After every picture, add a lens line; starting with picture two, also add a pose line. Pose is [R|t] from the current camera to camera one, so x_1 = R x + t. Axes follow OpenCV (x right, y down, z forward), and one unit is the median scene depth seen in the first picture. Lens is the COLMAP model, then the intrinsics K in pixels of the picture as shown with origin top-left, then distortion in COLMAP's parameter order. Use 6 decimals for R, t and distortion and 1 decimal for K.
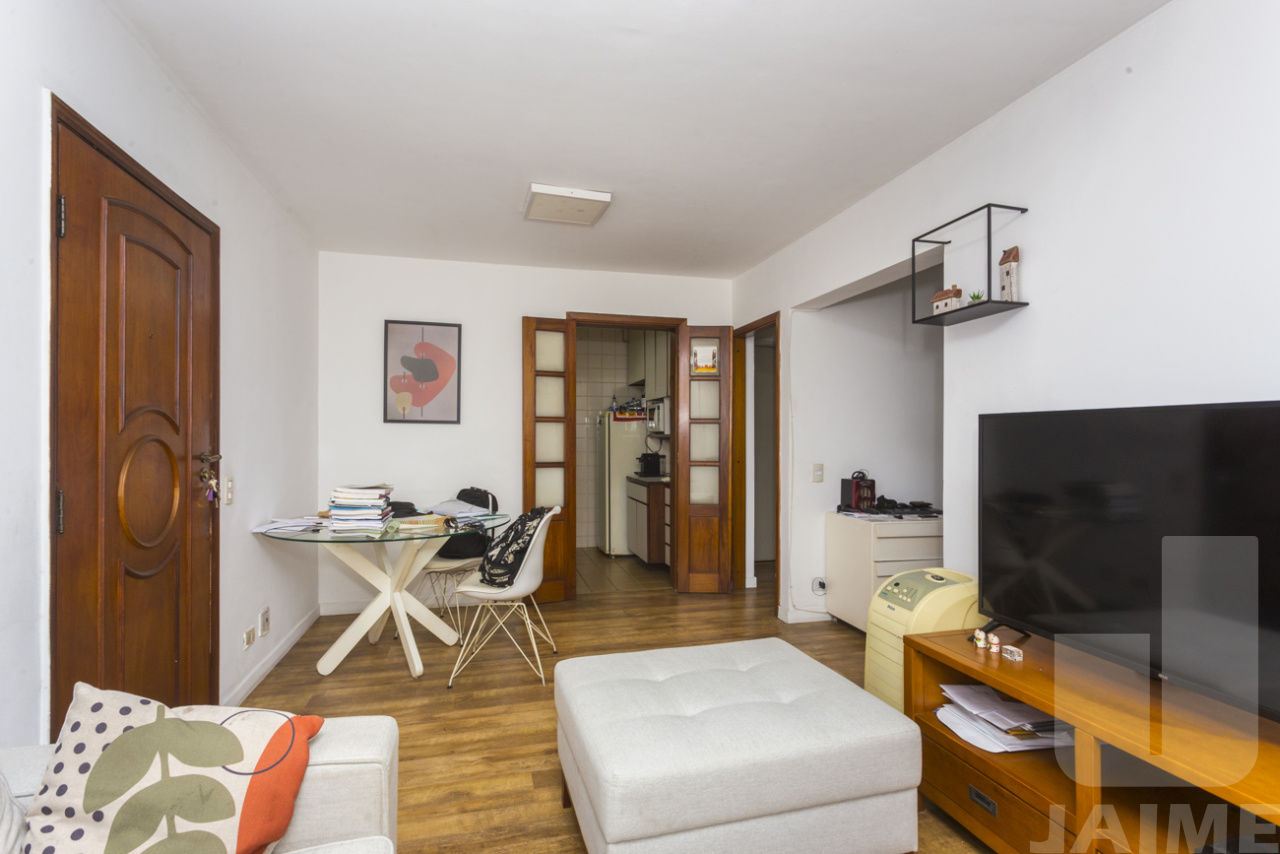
lens RADIAL K [[607.4, 0, 640.7], [0, 607.4, 432.6], [0, 0, 1]] dist [0.002190, 0.001482]
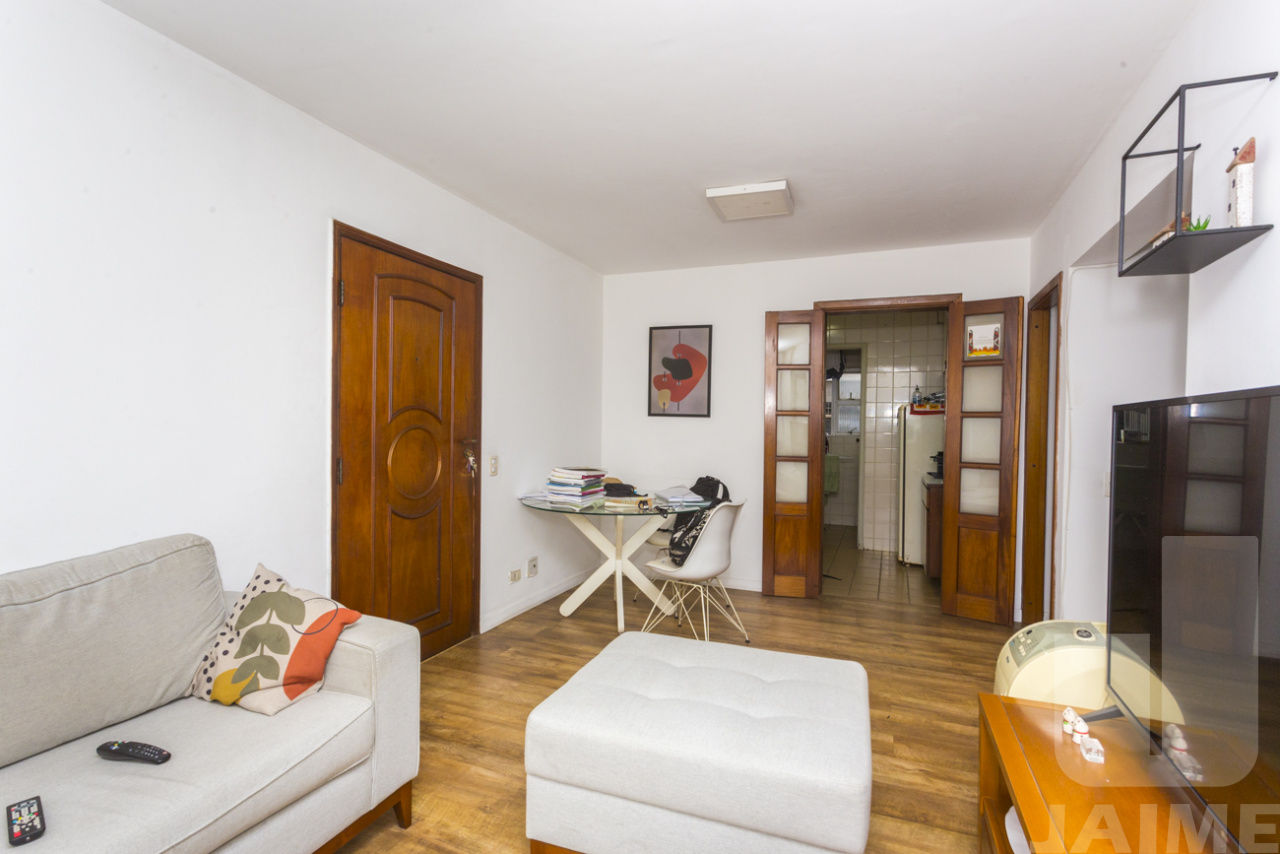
lens RADIAL K [[611.3, 0, 644.3], [0, 611.3, 433.2], [0, 0, 1]] dist [0.006703, 0.001794]
pose [[0.803157, 0.016905, -0.595528, 0.337734], [-0.009429, 0.999833, 0.015666, -0.003069], [0.595693, -0.006967, 0.803182, 0.073399]]
